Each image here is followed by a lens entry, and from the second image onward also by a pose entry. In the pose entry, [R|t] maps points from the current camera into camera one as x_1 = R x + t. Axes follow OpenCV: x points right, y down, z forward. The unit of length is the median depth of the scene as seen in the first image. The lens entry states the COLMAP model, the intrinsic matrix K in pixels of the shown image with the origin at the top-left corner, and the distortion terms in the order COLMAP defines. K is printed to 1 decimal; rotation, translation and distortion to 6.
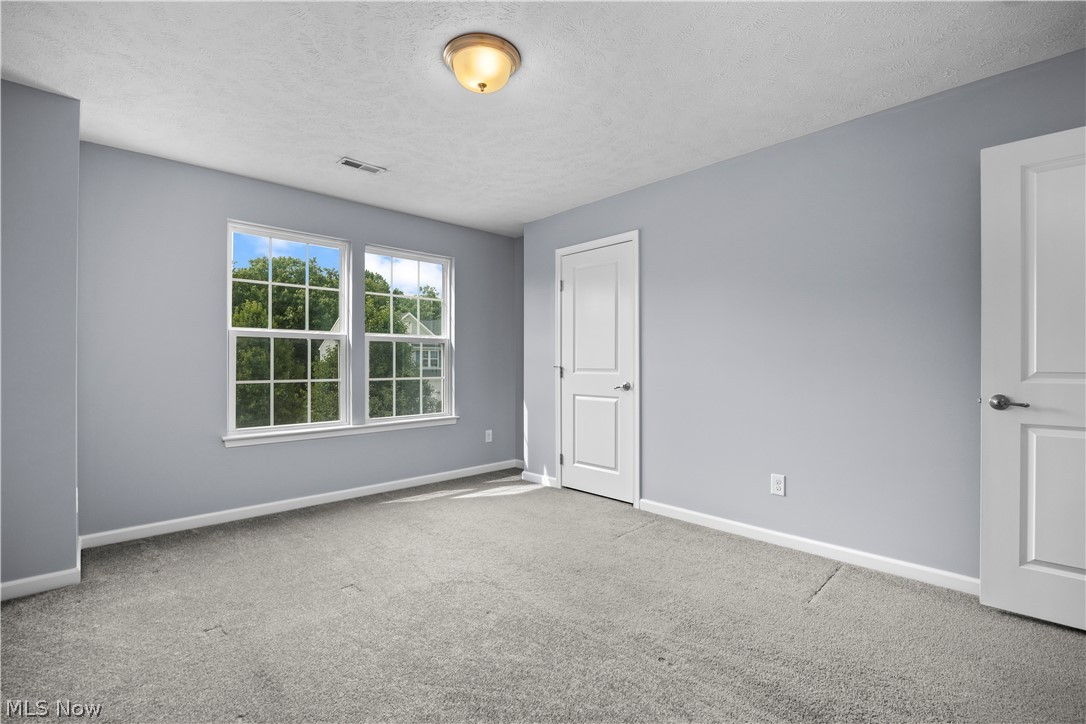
lens RADIAL K [[480.5, 0, 532.8], [0, 480.5, 361.0], [0, 0, 1]] dist [-0.009539, -0.000619]
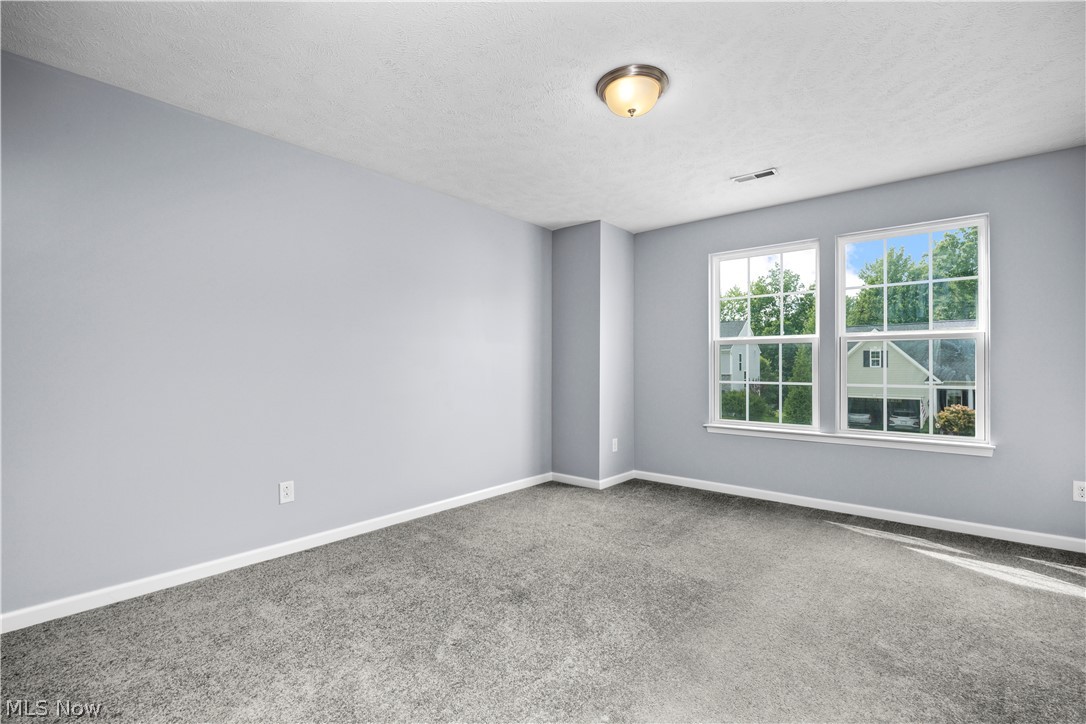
lens RADIAL K [[480.5, 0, 548.6], [0, 480.5, 362.3], [0, 0, 1]] dist [-0.009539, -0.000619]
pose [[0.136637, -0.008495, -0.990585, 0.477301], [-0.001160, 0.999961, -0.008735, 0.004962], [0.990620, 0.002342, 0.136622, 0.336387]]
